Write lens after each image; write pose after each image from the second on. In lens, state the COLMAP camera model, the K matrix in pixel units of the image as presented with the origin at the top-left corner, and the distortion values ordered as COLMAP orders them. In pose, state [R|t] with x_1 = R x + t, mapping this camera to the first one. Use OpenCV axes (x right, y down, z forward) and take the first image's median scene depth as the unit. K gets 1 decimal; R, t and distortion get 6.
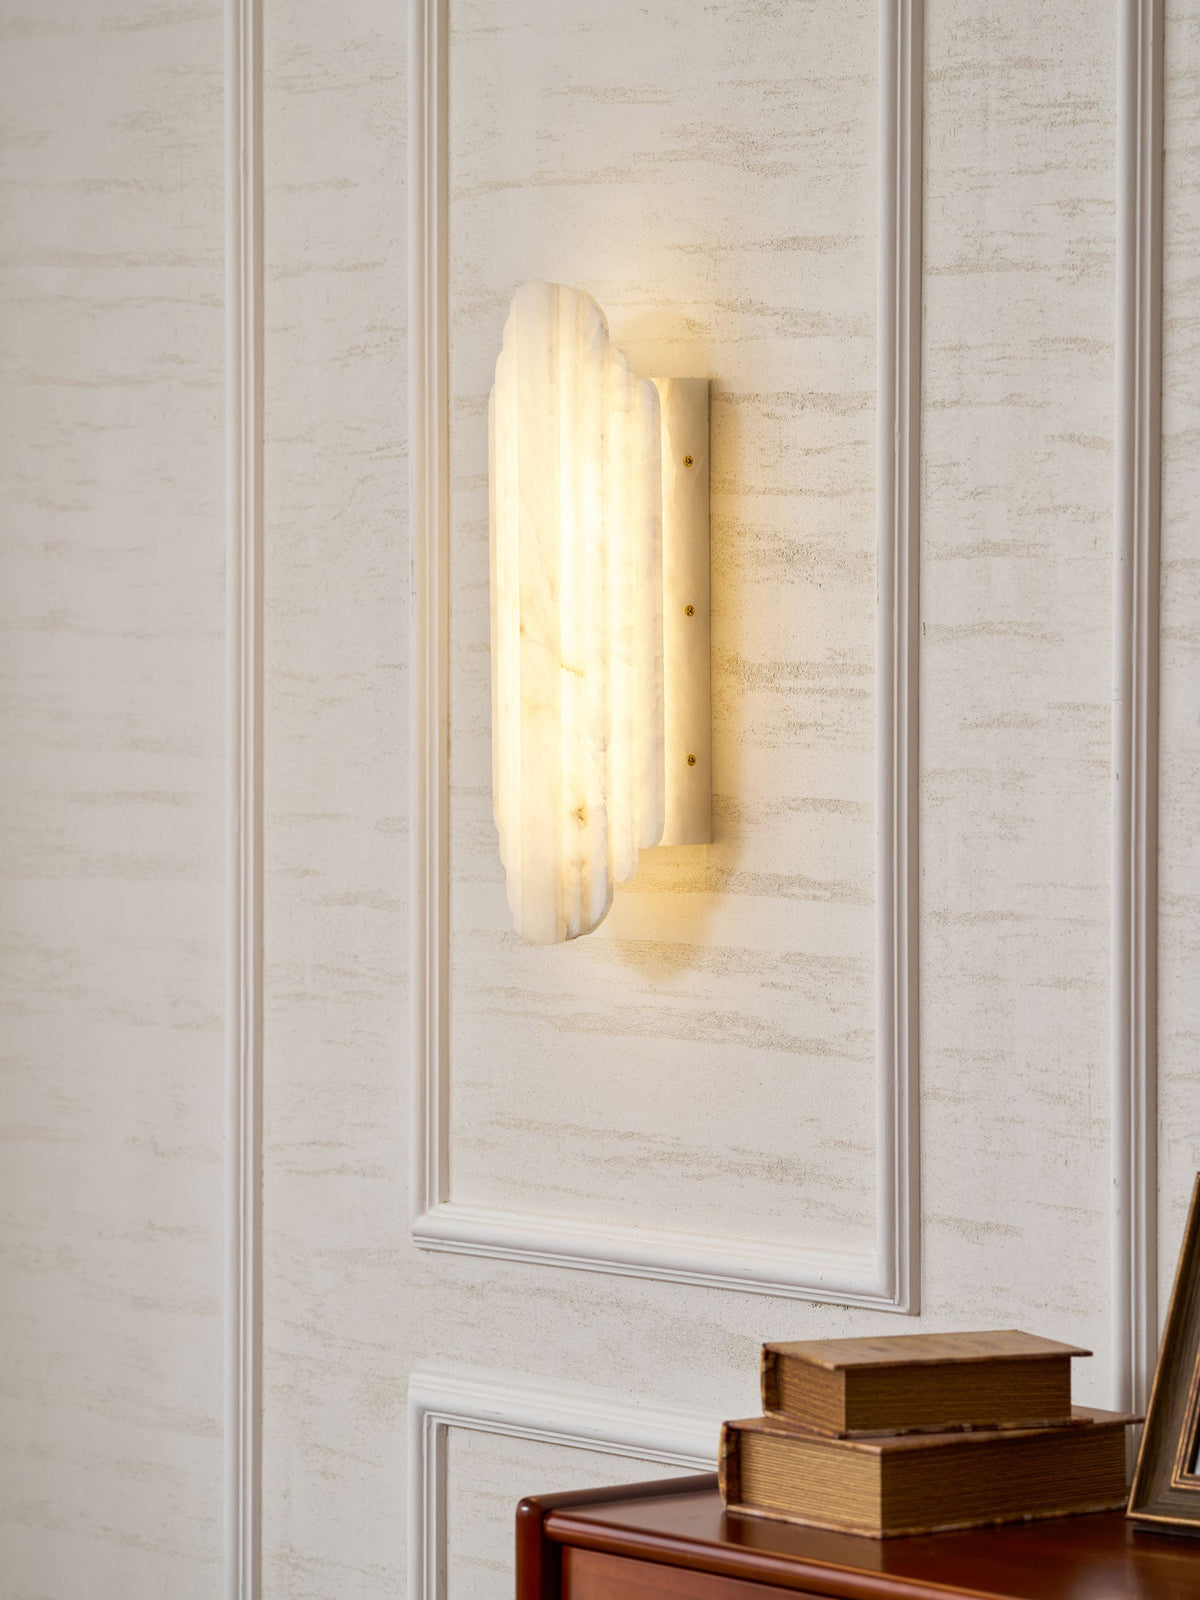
lens RADIAL K [[6817.5, 0, 579.8], [0, 6817.5, 771.8], [0, 0, 1]] dist [0.419805, 0.000000]
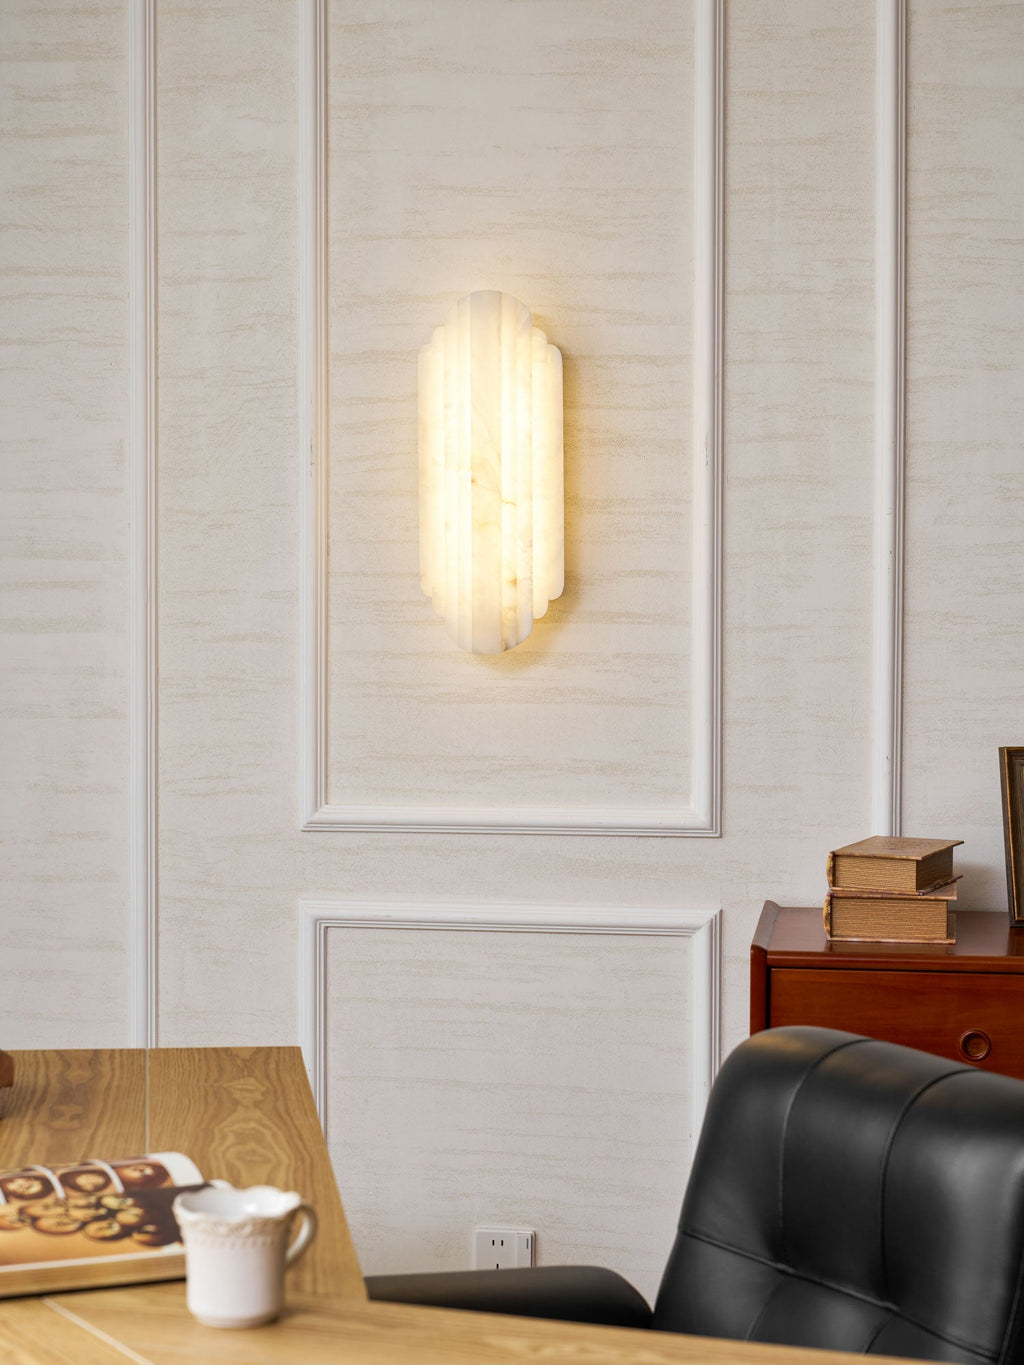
lens RADIAL K [[2984.1, 0, 503.5], [0, 2984.1, 634.0], [0, 0, 1]] dist [0.004869, 0.000000]
pose [[0.725536, -0.029728, 0.687542, -0.557978], [0.023324, 0.999555, 0.018606, 0.005275], [-0.687789, 0.002537, 0.725906, 0.425112]]
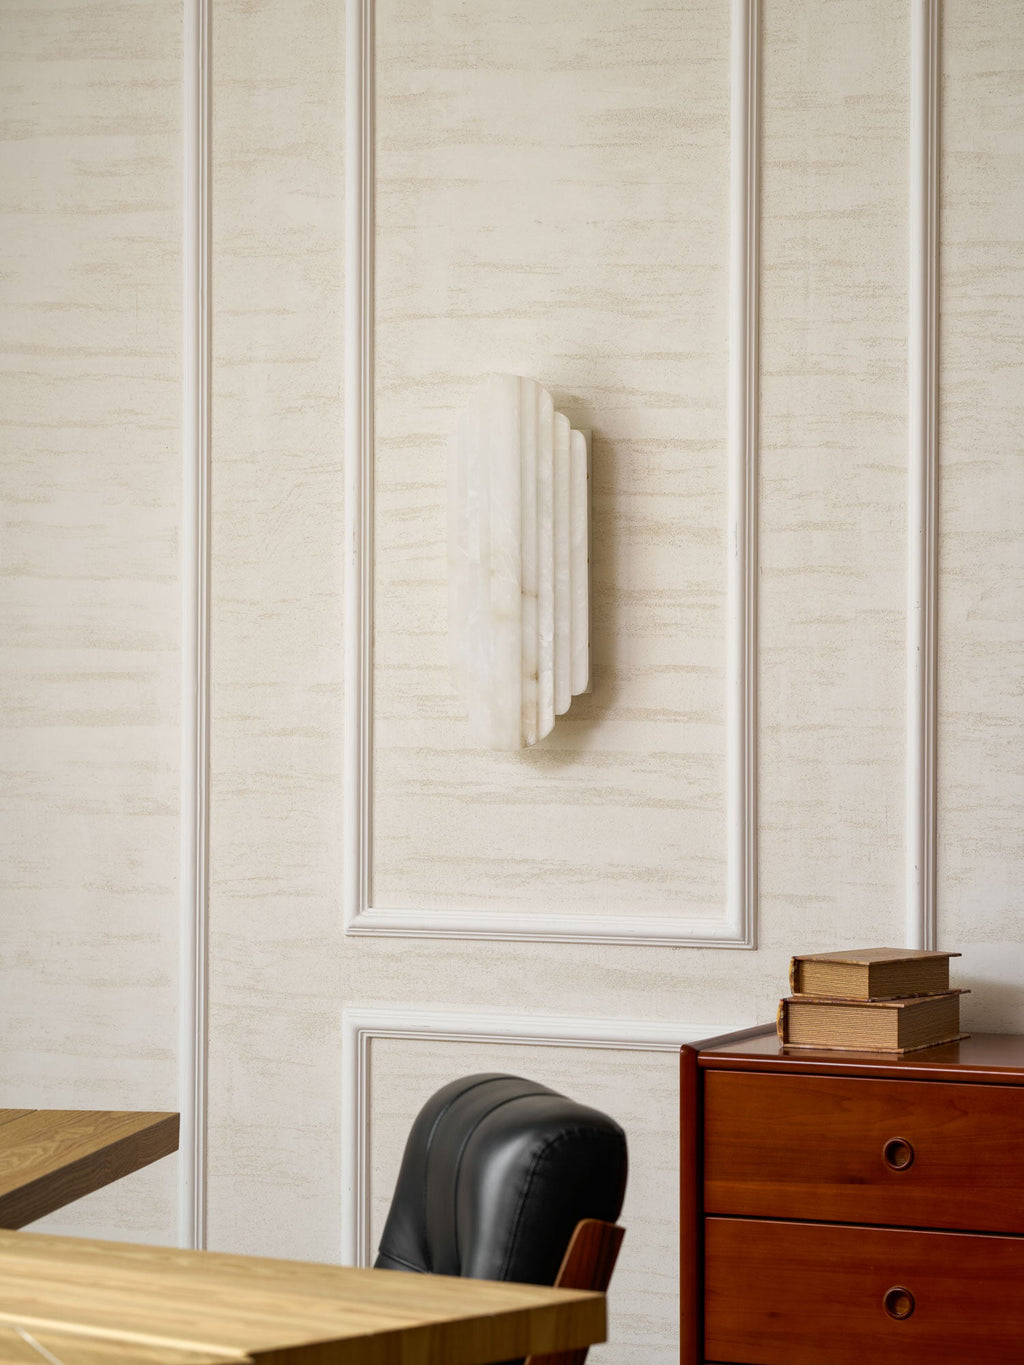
lens RADIAL K [[5827.3, 0, 472.8], [0, 5827.3, 589.4], [0, 0, 1]] dist [0.420231, 0.000000]
pose [[0.890736, -0.003573, 0.454506, -0.704912], [0.013983, 0.999711, -0.019545, 0.013112], [-0.454305, 0.023764, 0.890529, -0.337052]]
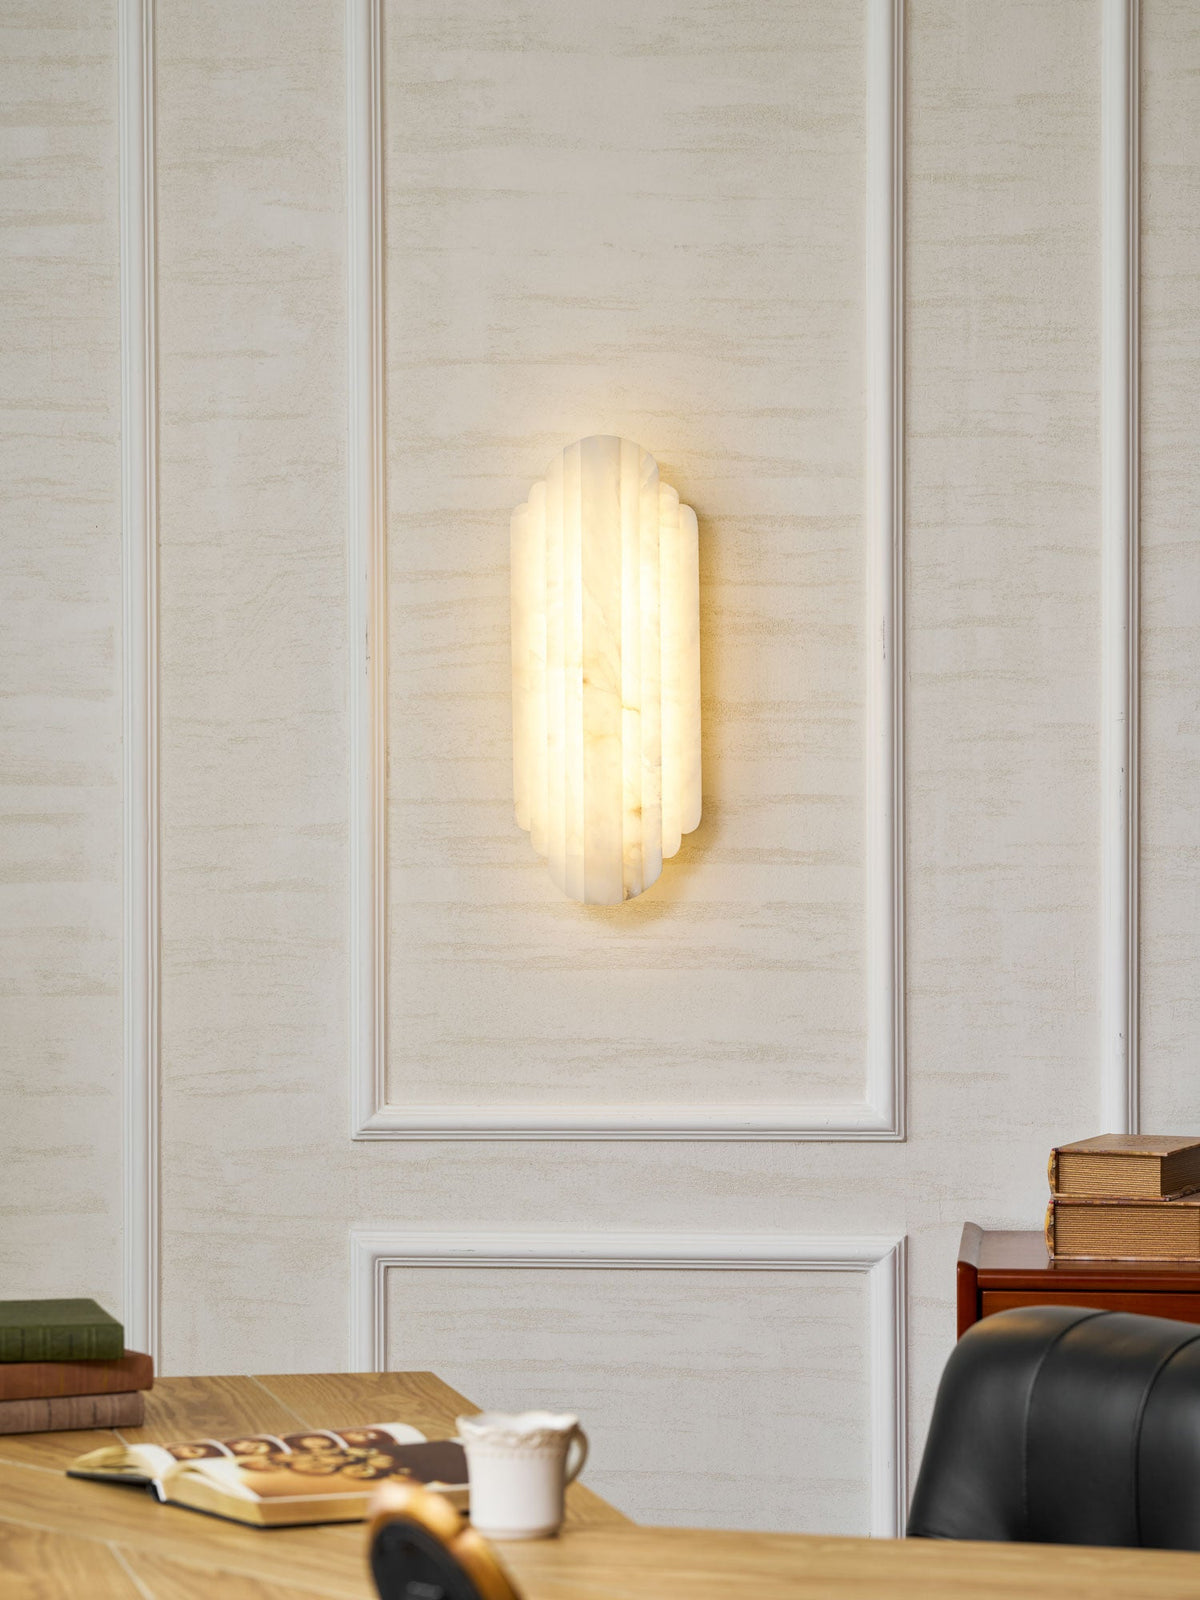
lens RADIAL K [[6830.6, 0, 584.4], [0, 6830.6, 782.9], [0, 0, 1]] dist [0.420231, 0.000000]
pose [[0.685039, -0.022755, 0.728151, -1.050689], [0.029741, 0.999552, 0.003256, -0.004615], [-0.727899, 0.019425, 0.685409, 0.035839]]
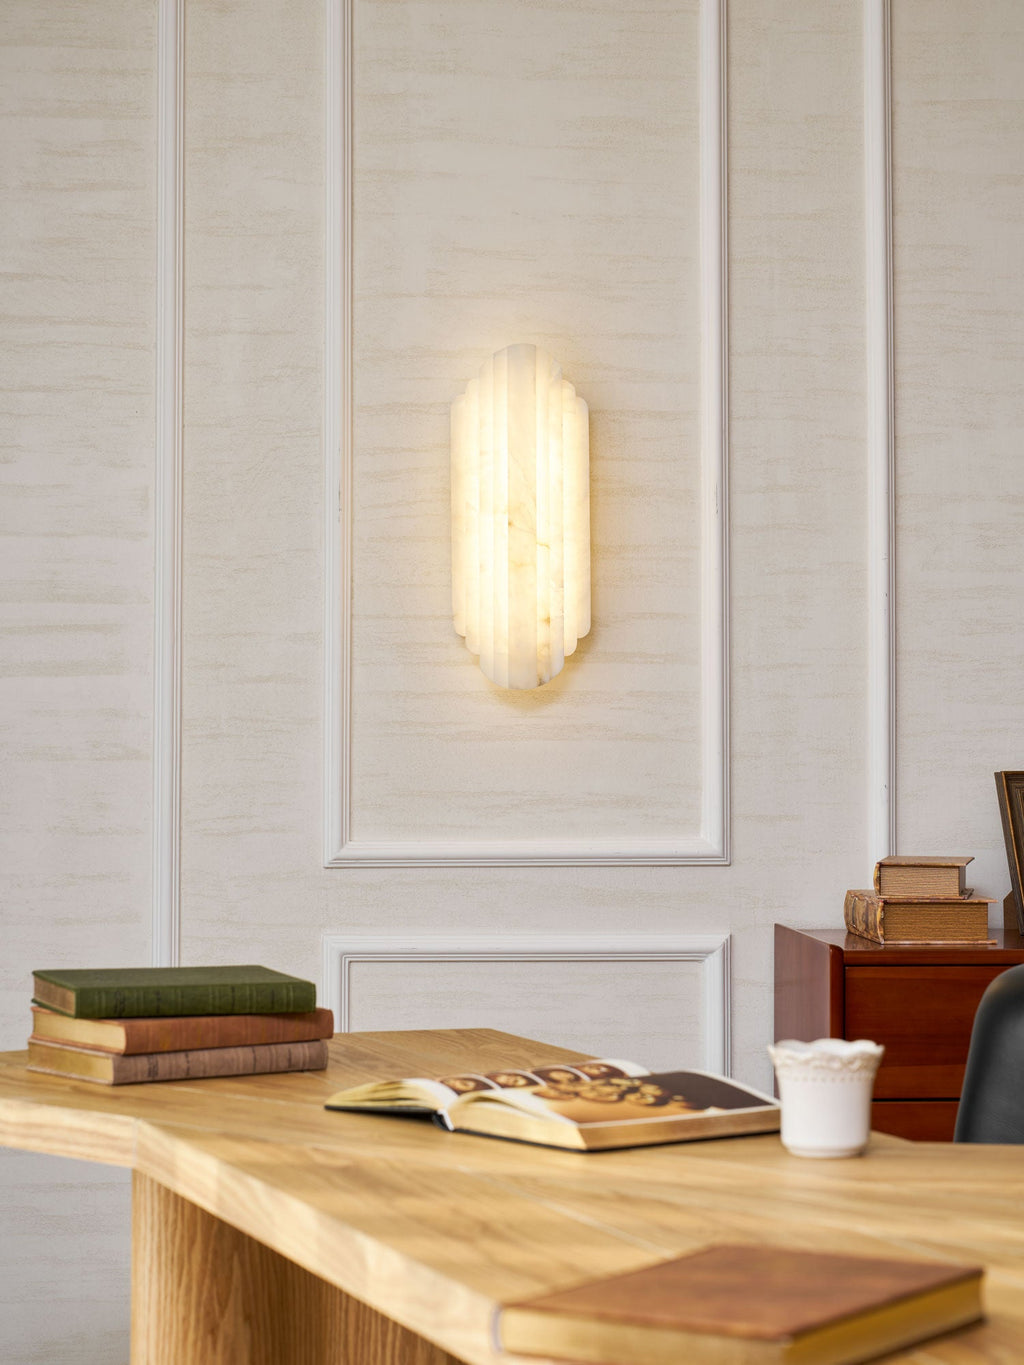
lens RADIAL K [[3119.7, 0, 498.8], [0, 3119.7, 585.4], [0, 0, 1]] dist [0.020031, 0.000000]
pose [[0.550988, 0.037096, 0.833688, -0.747325], [0.030594, 0.997442, -0.064602, 0.053274], [-0.833952, 0.061101, 0.548444, 0.534096]]
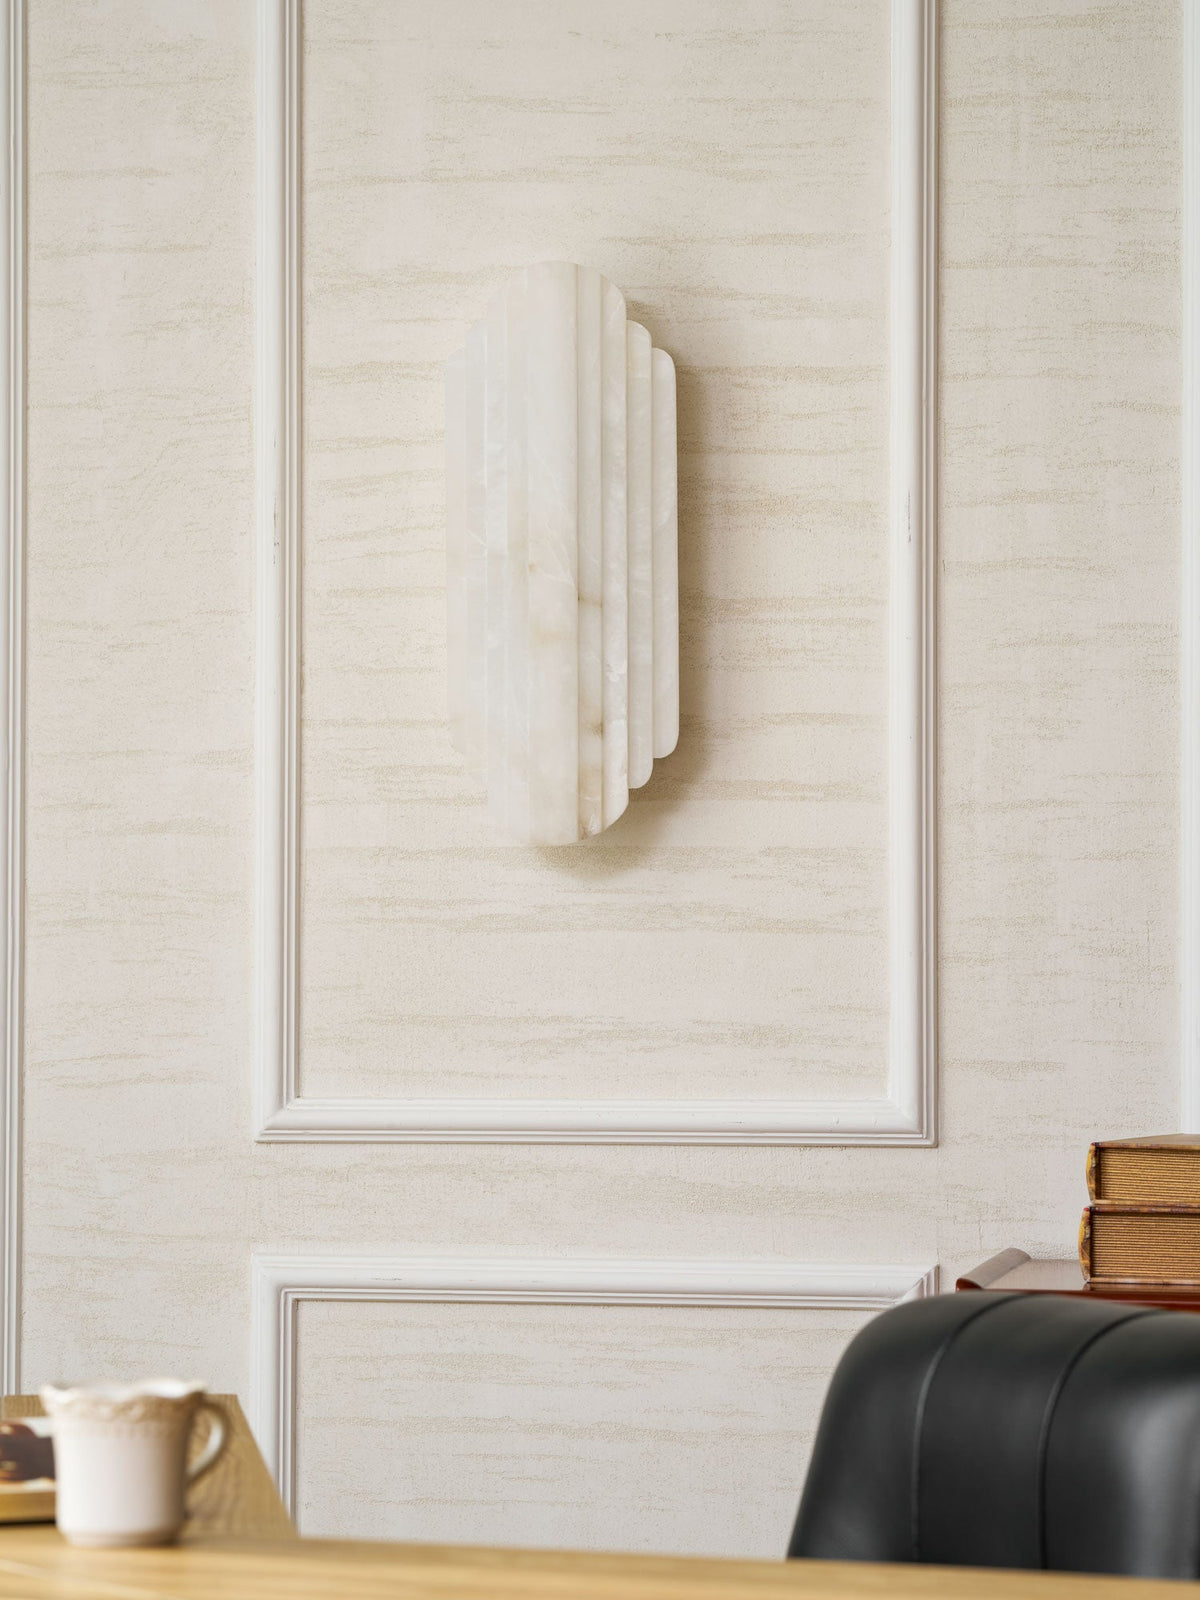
lens RADIAL K [[6830.6, 0, 579.7], [0, 6830.6, 725.8], [0, 0, 1]] dist [0.420231, 0.000000]
pose [[0.748587, 0.015388, 0.662858, -0.765312], [0.022657, 0.998553, -0.048768, 0.061899], [-0.662649, 0.051526, 0.747155, 0.151550]]
